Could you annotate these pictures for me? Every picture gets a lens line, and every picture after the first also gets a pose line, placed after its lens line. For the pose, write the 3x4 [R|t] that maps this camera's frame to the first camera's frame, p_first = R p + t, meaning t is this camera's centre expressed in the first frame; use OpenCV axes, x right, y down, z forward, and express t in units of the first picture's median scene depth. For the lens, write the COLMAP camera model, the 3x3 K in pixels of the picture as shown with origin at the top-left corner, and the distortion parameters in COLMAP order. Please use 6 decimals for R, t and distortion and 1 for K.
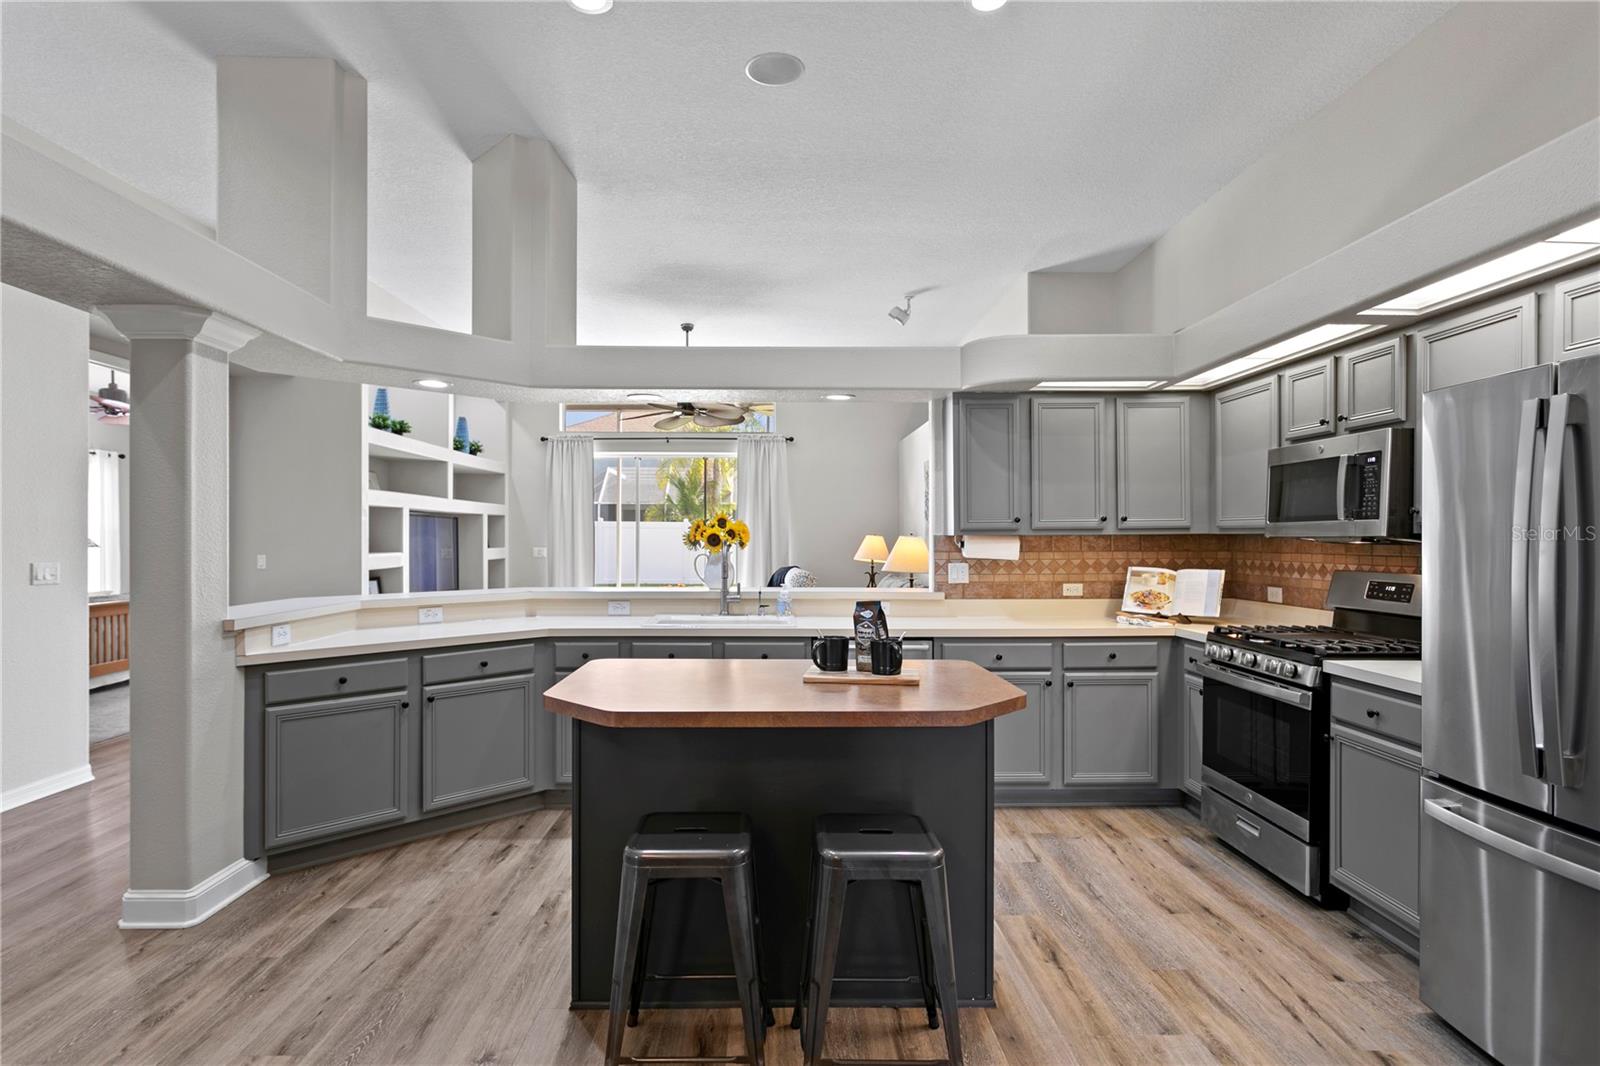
lens RADIAL K [[837.0, 0, 789.8], [0, 837.0, 541.4], [0, 0, 1]] dist [0.020170, 0.000257]
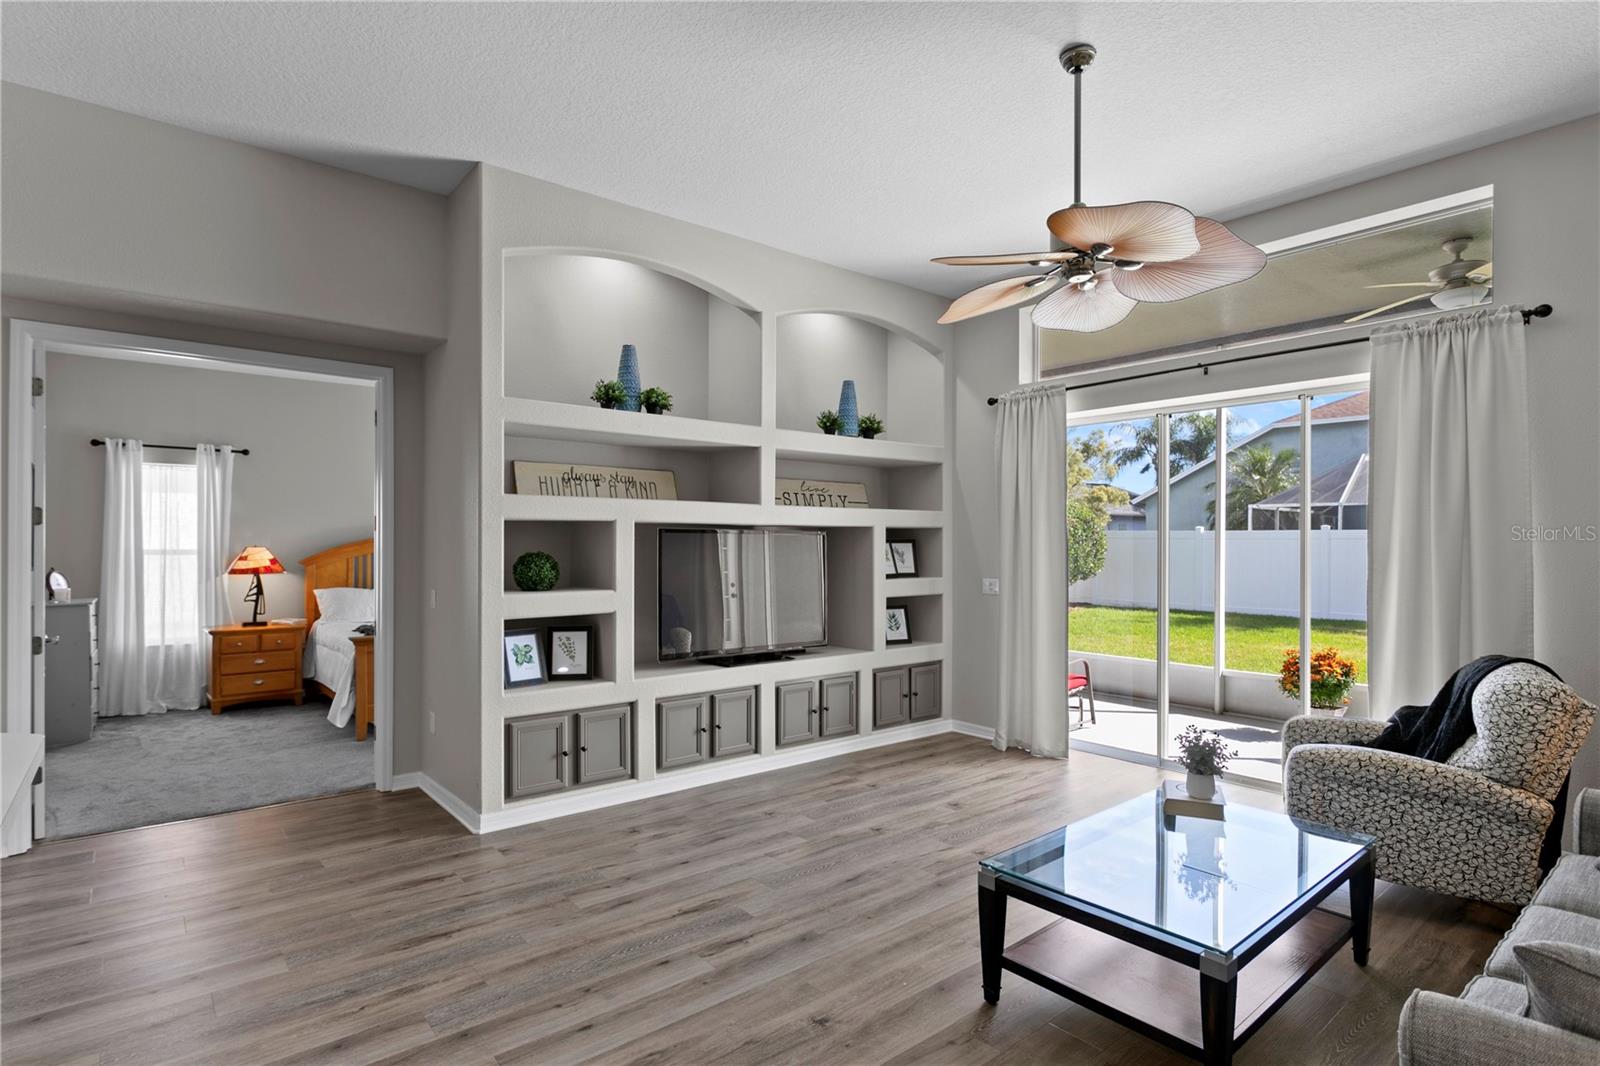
lens RADIAL K [[806.2, 0, 773.3], [0, 806.2, 543.9], [0, 0, 1]] dist [-0.011194, 0.002648]
pose [[0.606175, -0.000804, -0.795331, 0.181034], [-0.005608, 0.999970, -0.005285, -0.033889], [0.795311, 0.007664, 0.606153, 1.214841]]
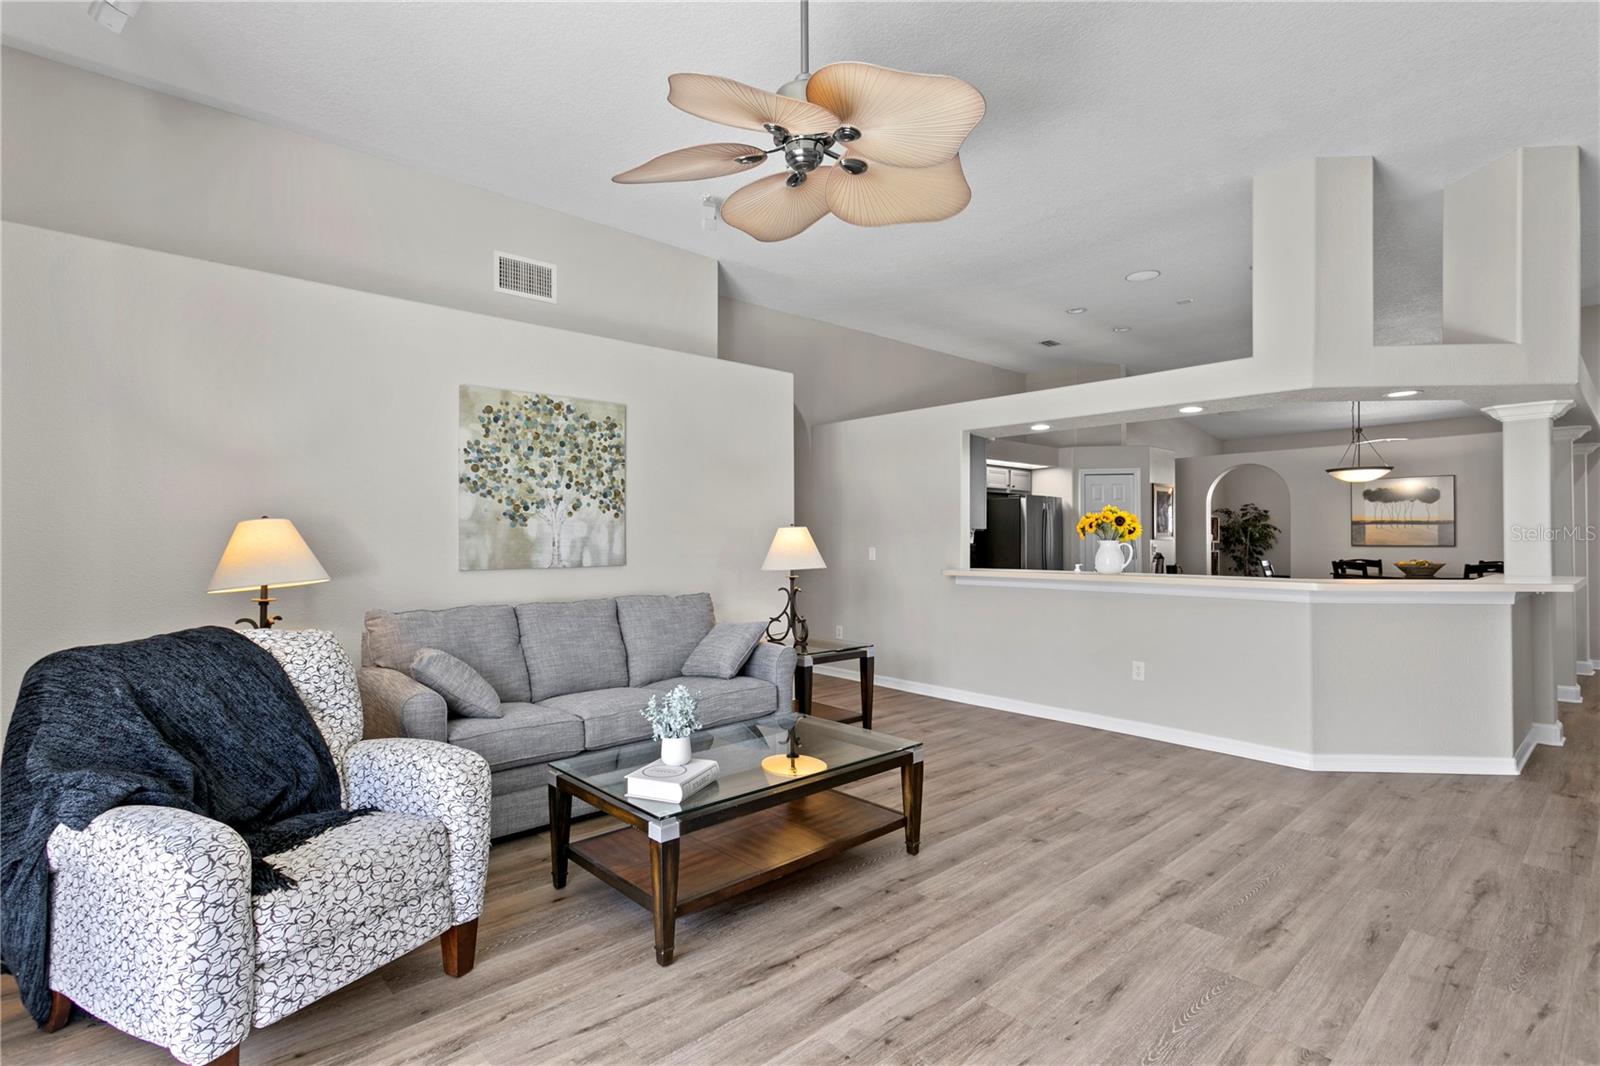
lens RADIAL K [[761.7, 0, 774.8], [0, 761.7, 534.7], [0, 0, 1]] dist [-0.000889, 0.001287]
pose [[-0.643075, 0.007075, 0.765770, -0.655154], [0.006372, 0.999972, -0.003887, 0.005681], [-0.765776, 0.002380, -0.643103, 2.257584]]
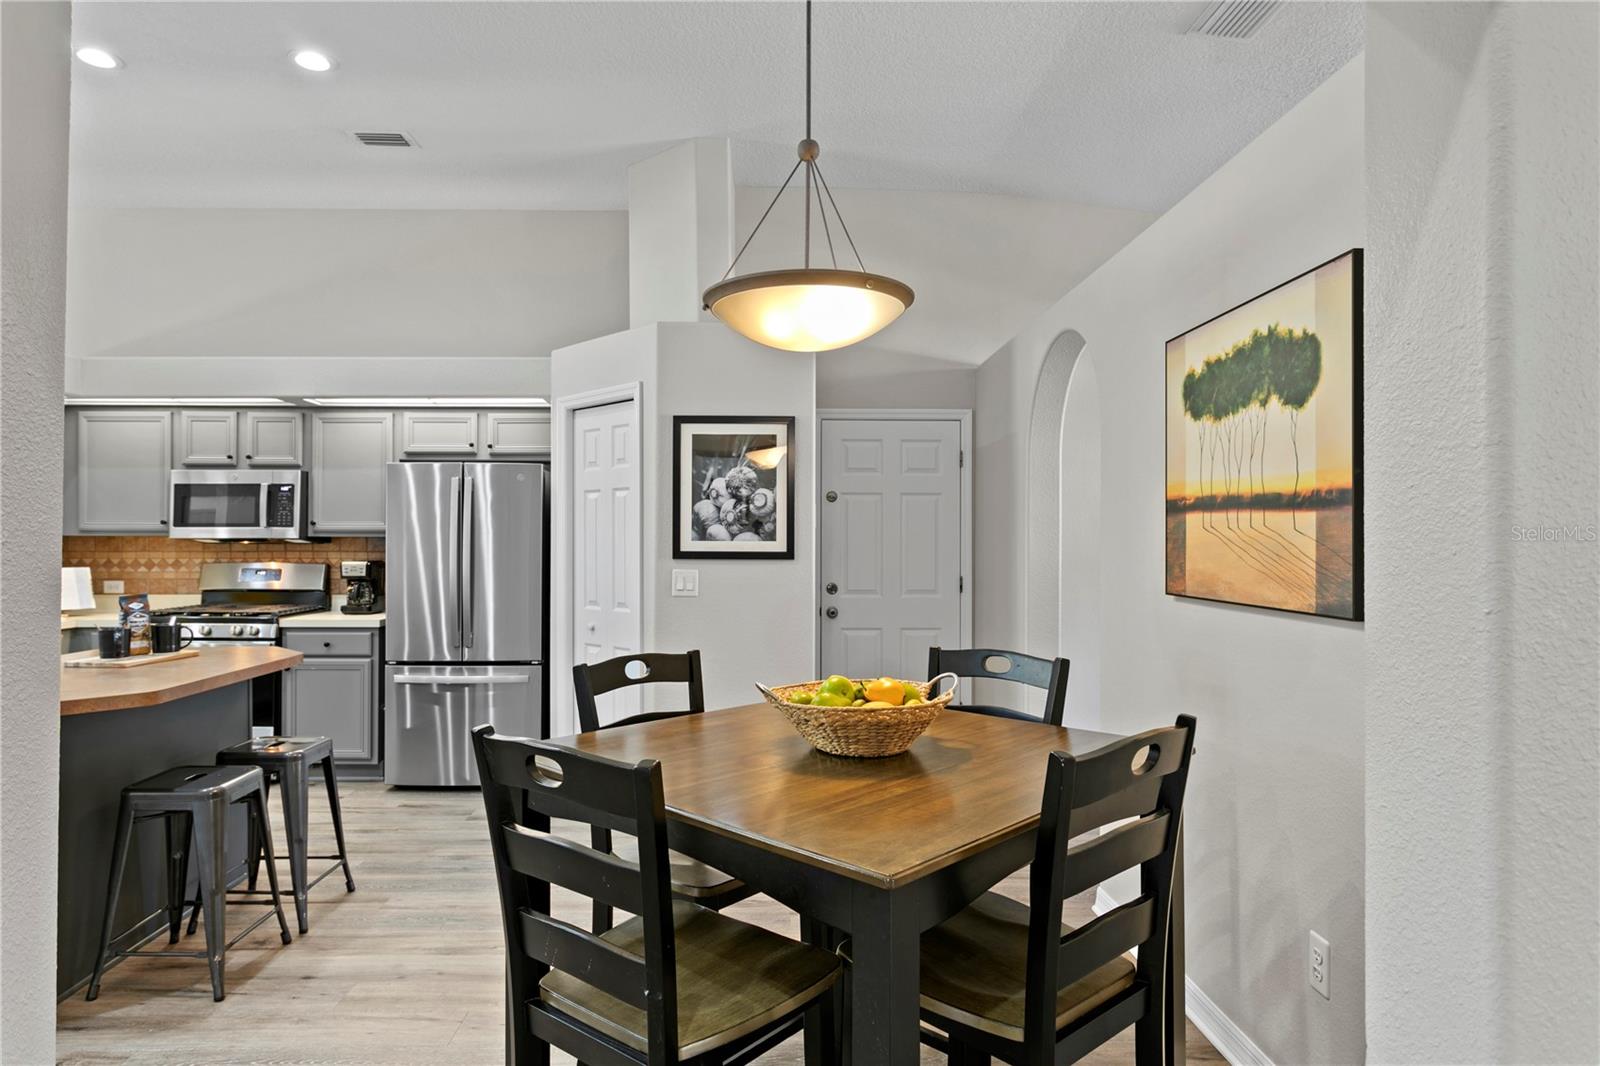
lens RADIAL K [[933.4, 0, 794.0], [0, 933.4, 531.7], [0, 0, 1]] dist [-0.016942, 0.004281]
pose [[-0.007914, 0.005041, 0.999956, -0.752513], [0.004522, 0.999977, -0.005005, -0.003675], [-0.999958, 0.004482, -0.007937, 0.059222]]
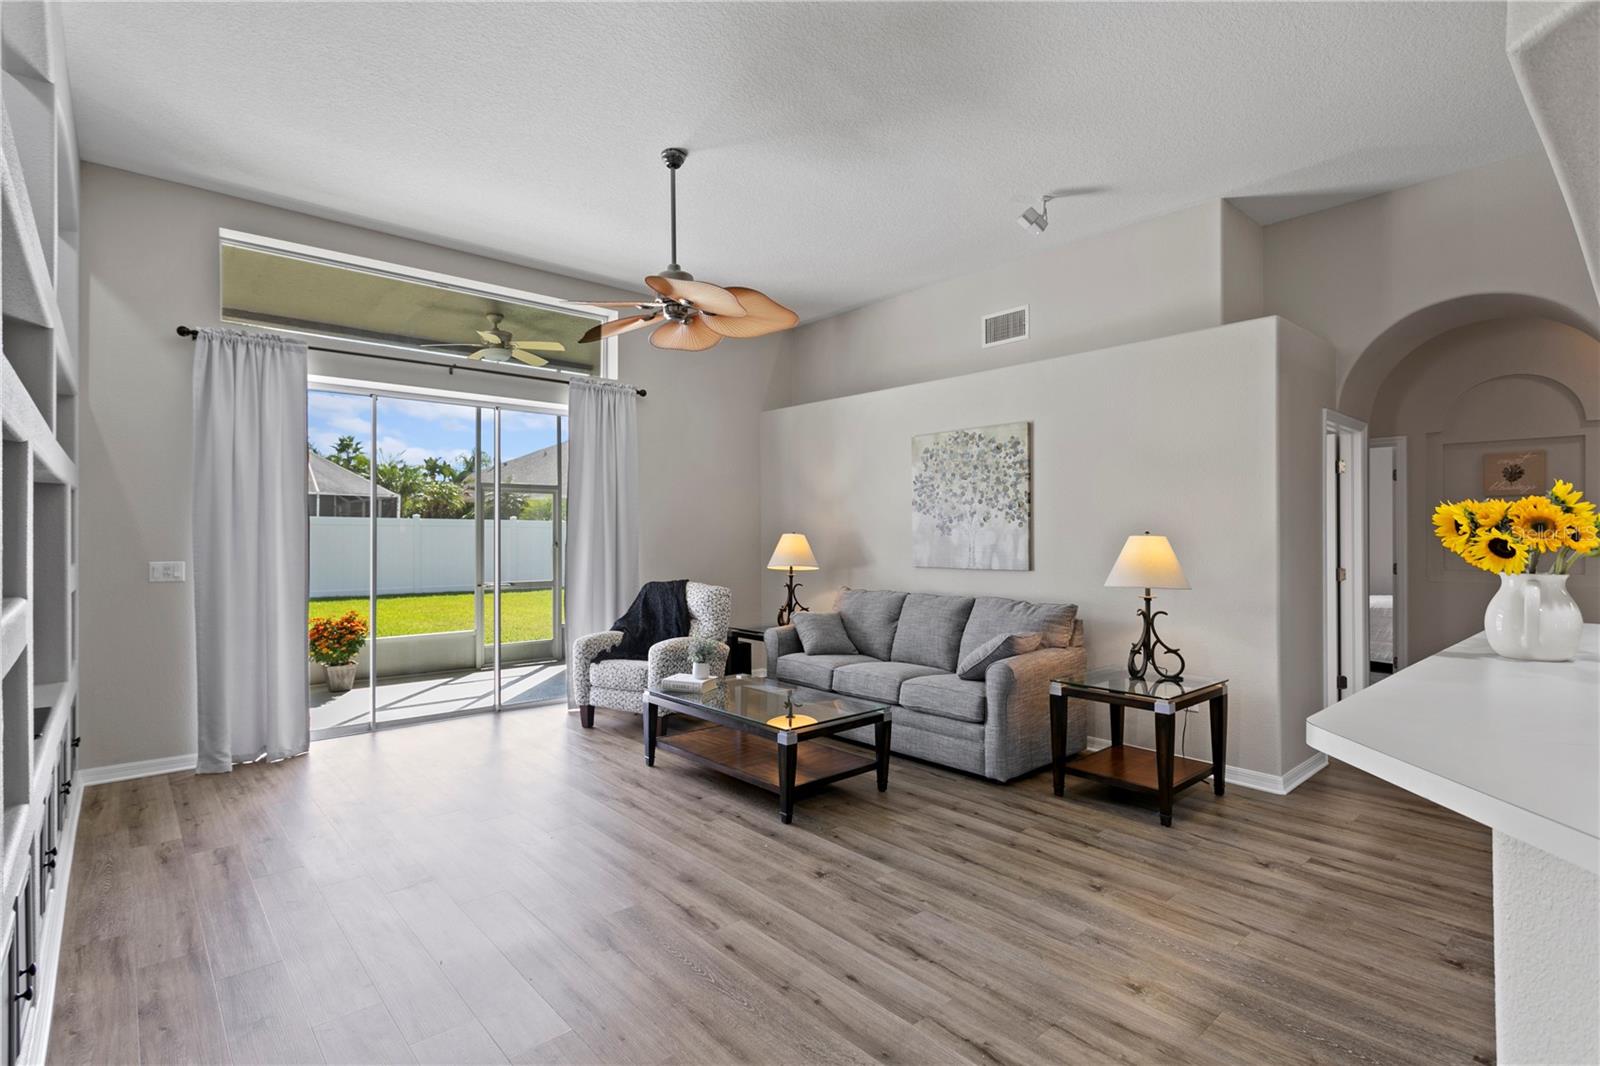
lens RADIAL K [[771.1, 0, 778.5], [0, 771.1, 527.9], [0, 0, 1]] dist [0.003976, 0.000022]
pose [[0.771222, 0.002004, 0.636563, -0.735849], [0.005380, 0.999939, -0.009666, -0.012903], [-0.636544, 0.010879, 0.771164, 1.059568]]
